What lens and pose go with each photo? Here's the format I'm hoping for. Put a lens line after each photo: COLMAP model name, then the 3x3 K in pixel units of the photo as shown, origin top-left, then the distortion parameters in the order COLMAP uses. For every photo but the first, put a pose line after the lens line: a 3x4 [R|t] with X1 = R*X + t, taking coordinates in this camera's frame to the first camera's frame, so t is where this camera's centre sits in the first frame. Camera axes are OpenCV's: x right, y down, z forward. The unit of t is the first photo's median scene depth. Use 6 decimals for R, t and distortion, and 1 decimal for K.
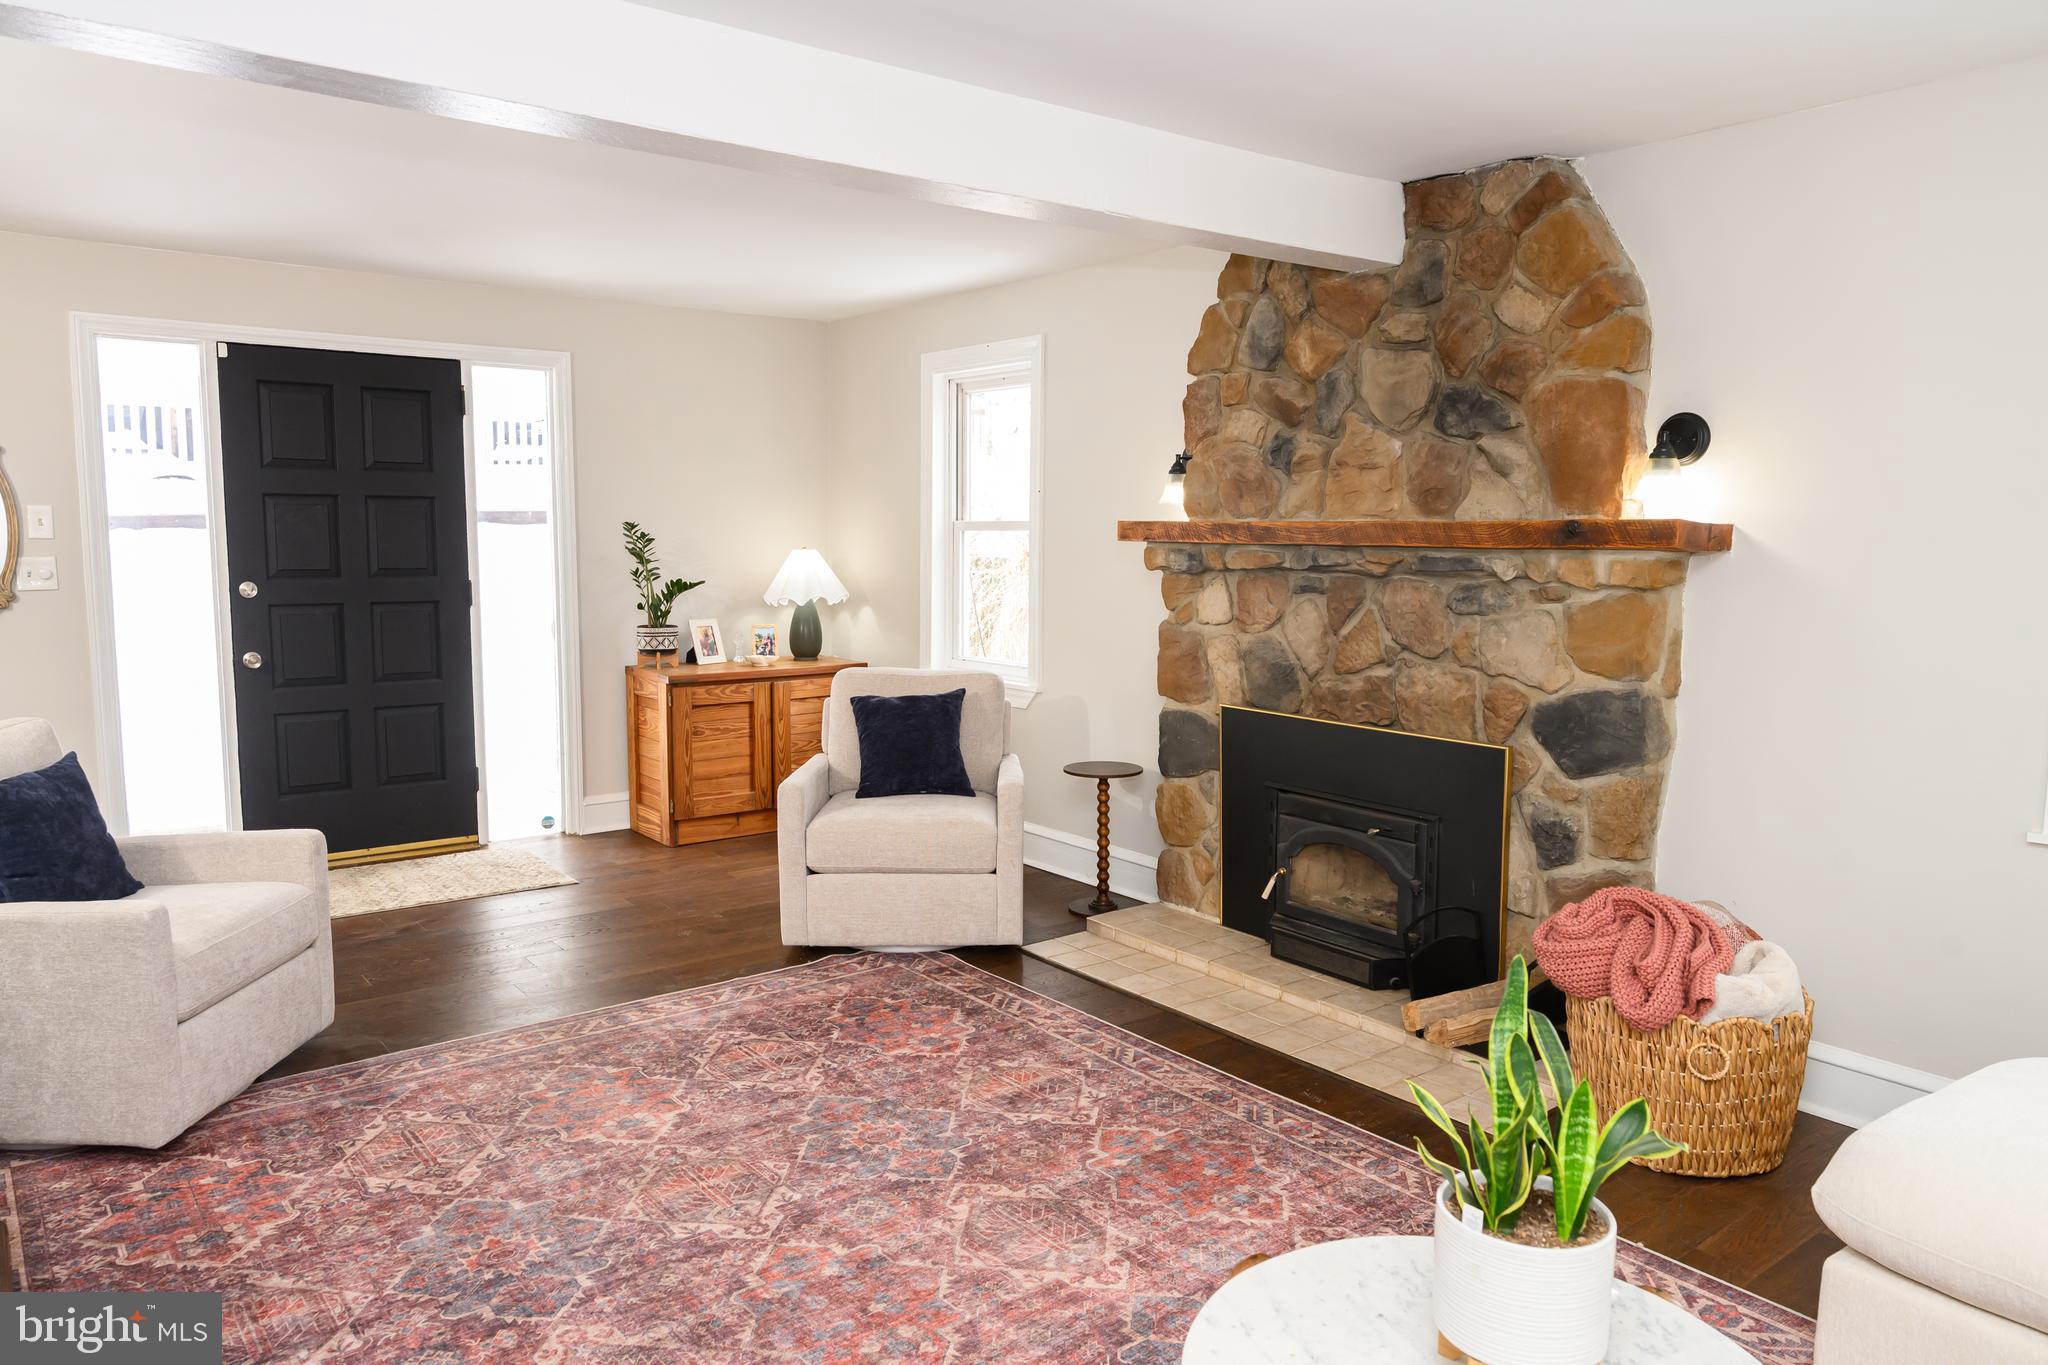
lens RADIAL K [[1385.8, 0, 1022.6], [0, 1385.8, 688.2], [0, 0, 1]] dist [-0.003530, 0.002352]
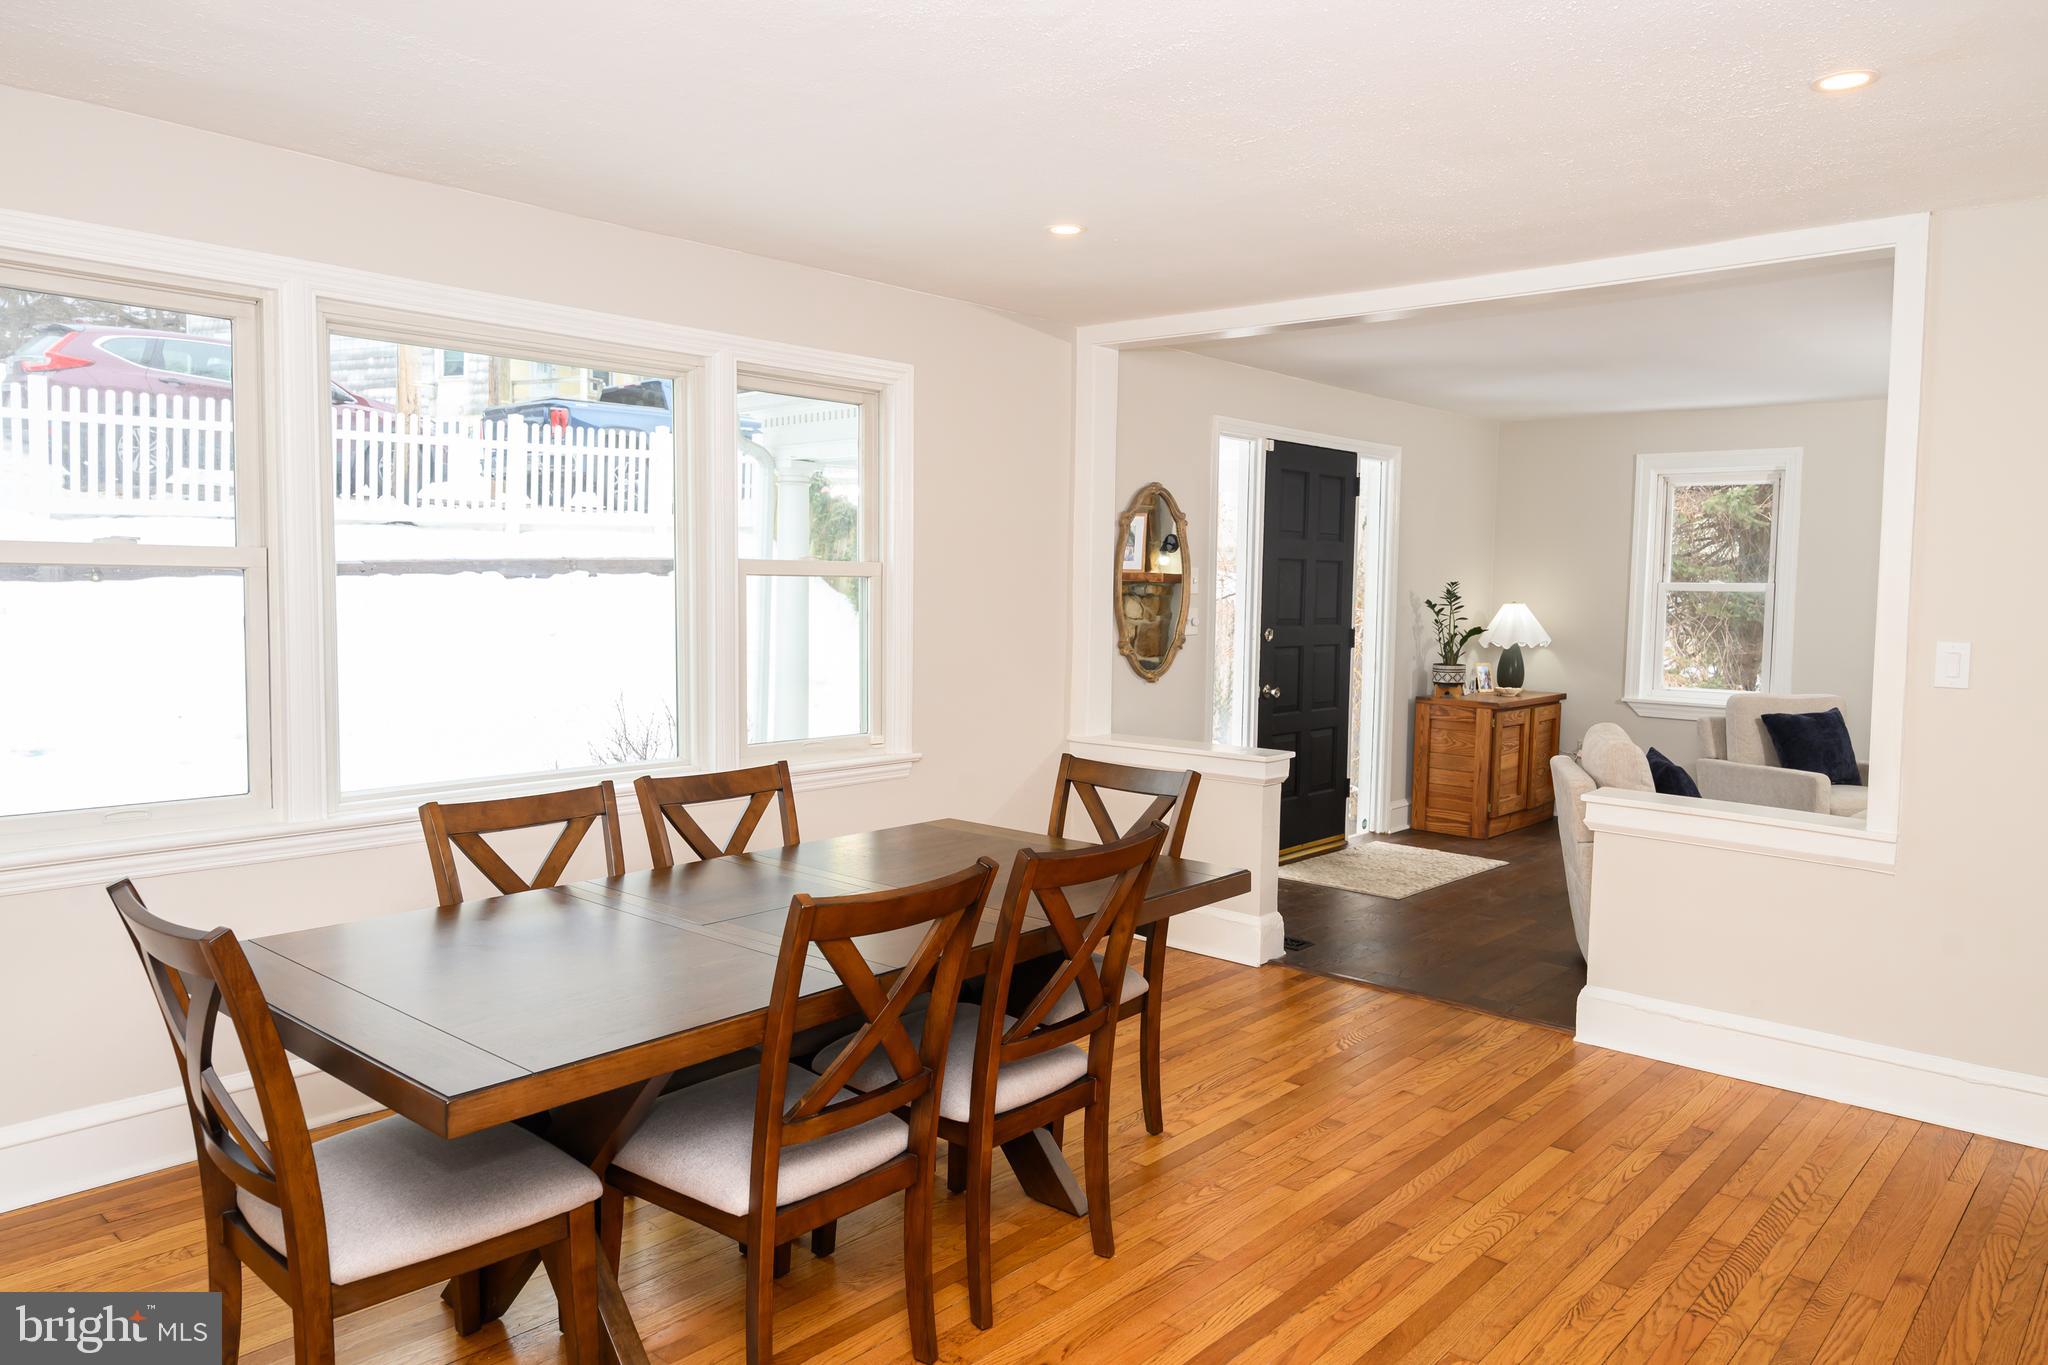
lens RADIAL K [[1385.8, 0, 1016.1], [0, 1385.8, 682.3], [0, 0, 1]] dist [-0.003530, 0.002352]
pose [[0.983660, -0.006451, 0.179920, -1.381647], [0.013436, 0.999202, -0.037627, 0.020566], [-0.179534, 0.039430, 0.982961, -0.252196]]
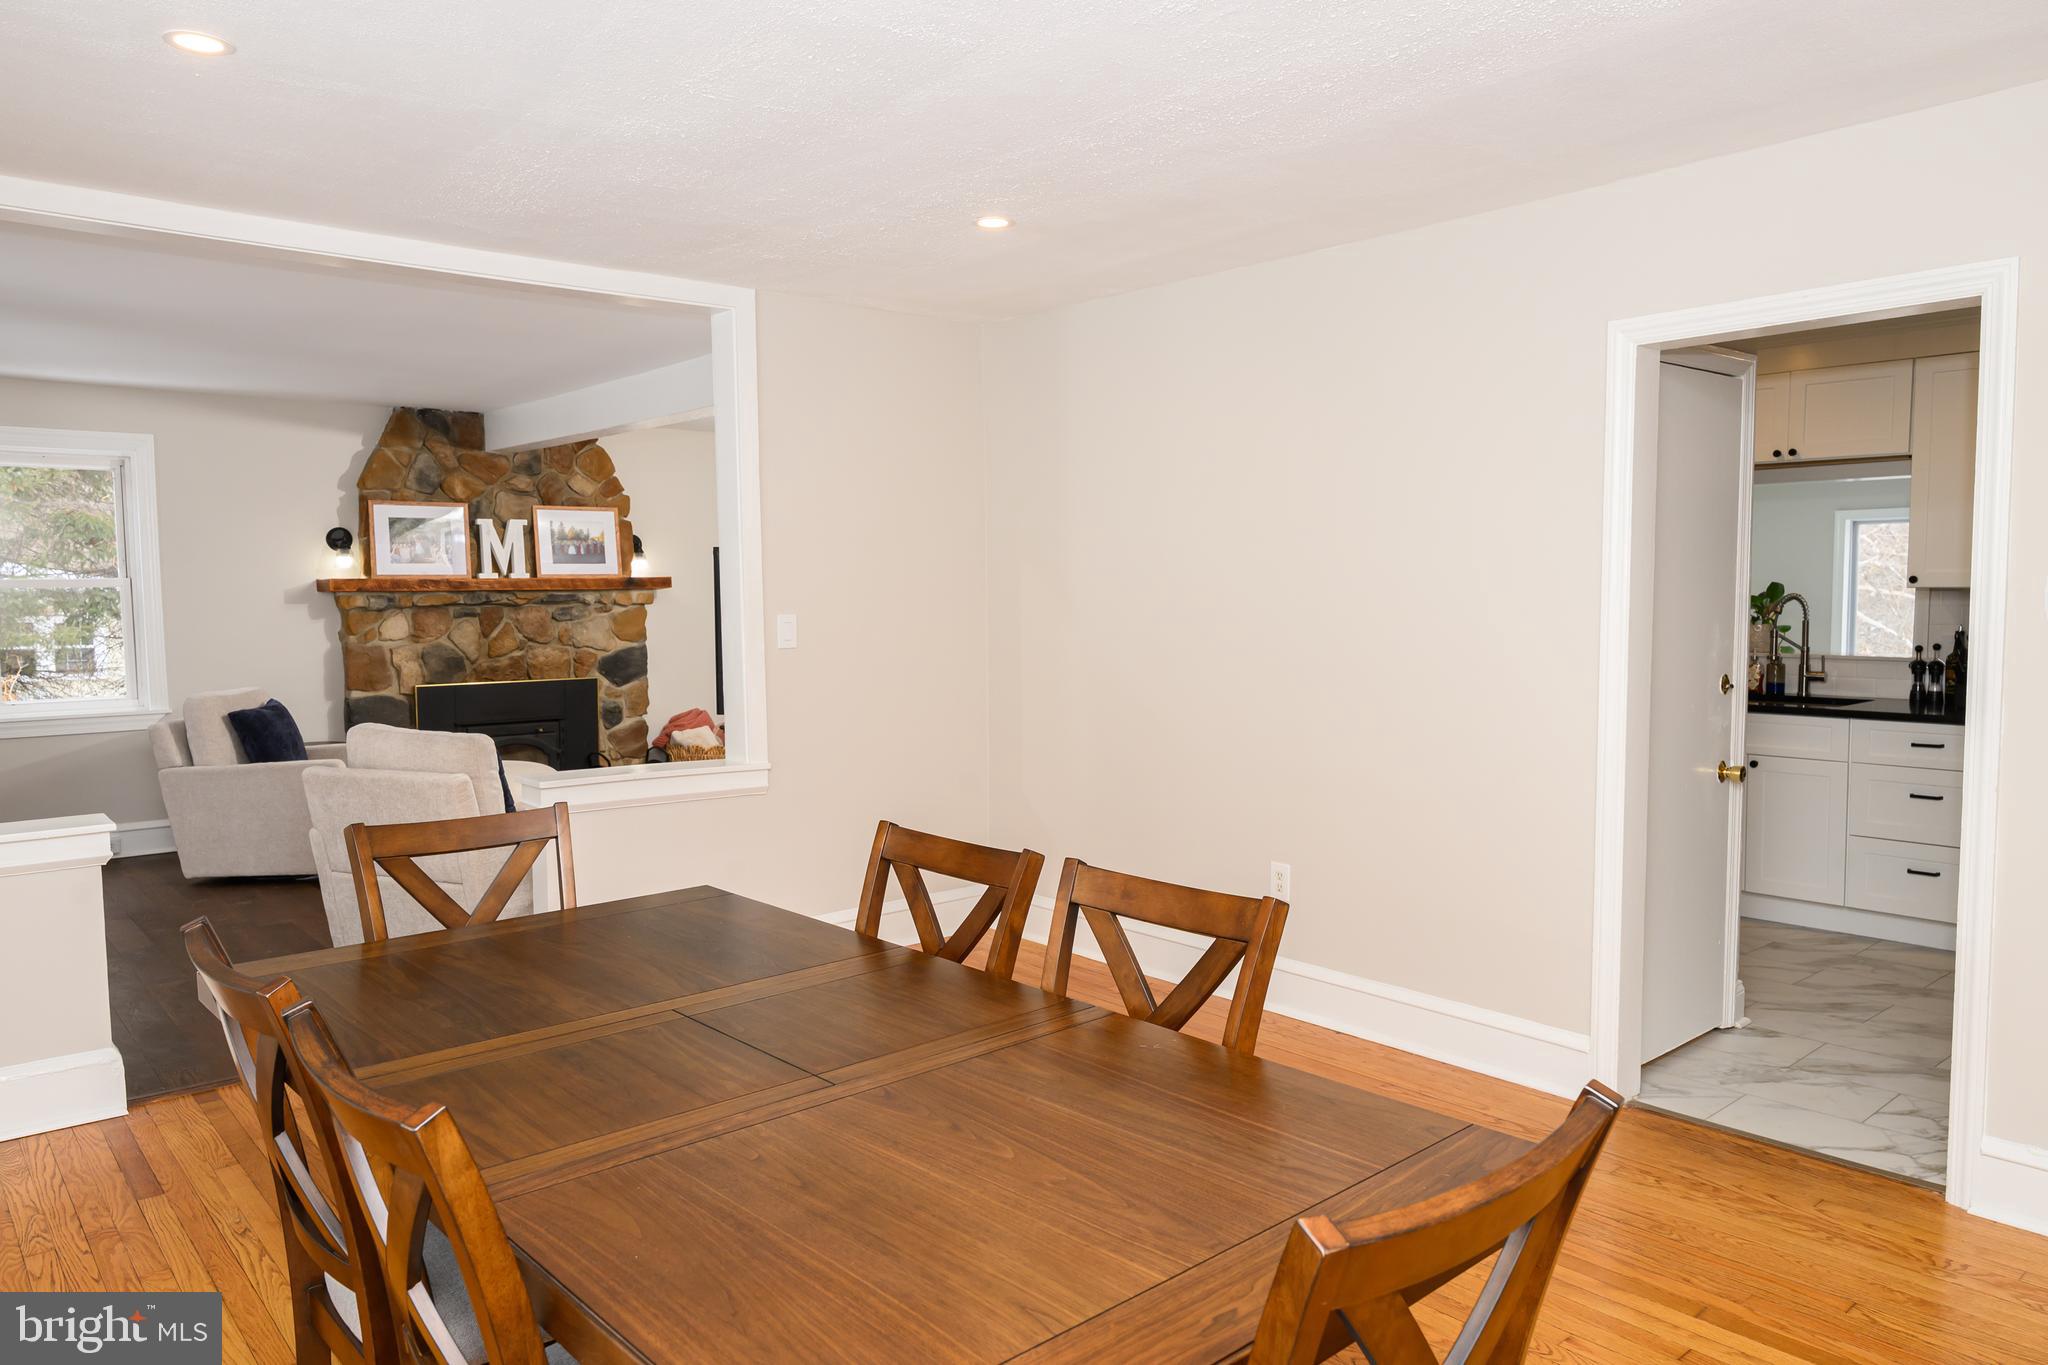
lens RADIAL K [[1385.8, 0, 1016.7], [0, 1385.8, 681.5], [0, 0, 1]] dist [-0.003530, 0.002352]
pose [[-0.052025, -0.076190, 0.995735, -1.870593], [0.121817, 0.989155, 0.082052, -0.050800], [-0.991188, 0.125566, -0.042180, 0.403433]]
